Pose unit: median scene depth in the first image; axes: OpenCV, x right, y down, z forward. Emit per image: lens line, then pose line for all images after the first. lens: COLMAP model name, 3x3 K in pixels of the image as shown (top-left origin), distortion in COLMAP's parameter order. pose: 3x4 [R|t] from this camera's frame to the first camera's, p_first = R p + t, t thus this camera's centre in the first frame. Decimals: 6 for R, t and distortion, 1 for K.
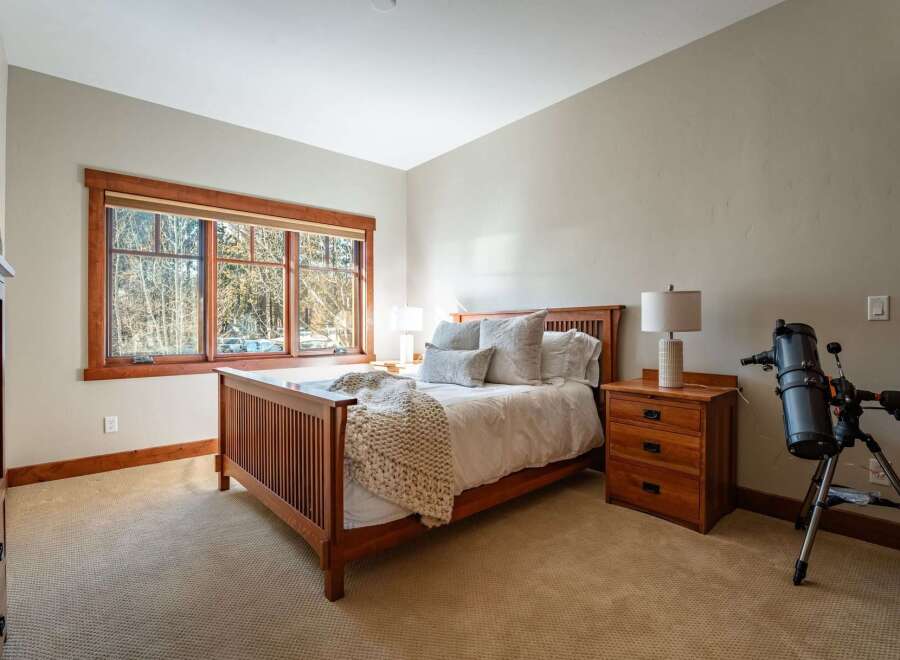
lens RADIAL K [[456.2, 0, 450.0], [0, 456.2, 328.3], [0, 0, 1]] dist [-0.010397, -0.001006]
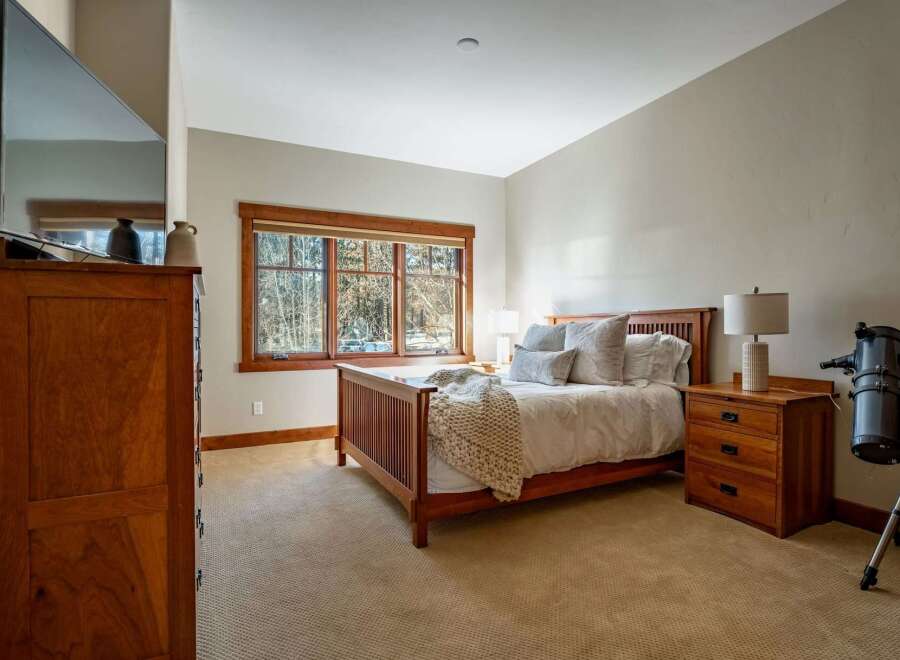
lens RADIAL K [[494.9, 0, 450.4], [0, 494.9, 333.4], [0, 0, 1]] dist [0.007918, -0.000230]
pose [[0.968041, 0.002217, -0.250781, 0.108587], [-0.000778, 0.999983, 0.005840, -0.000635], [0.250789, -0.005458, 0.968026, -0.192440]]
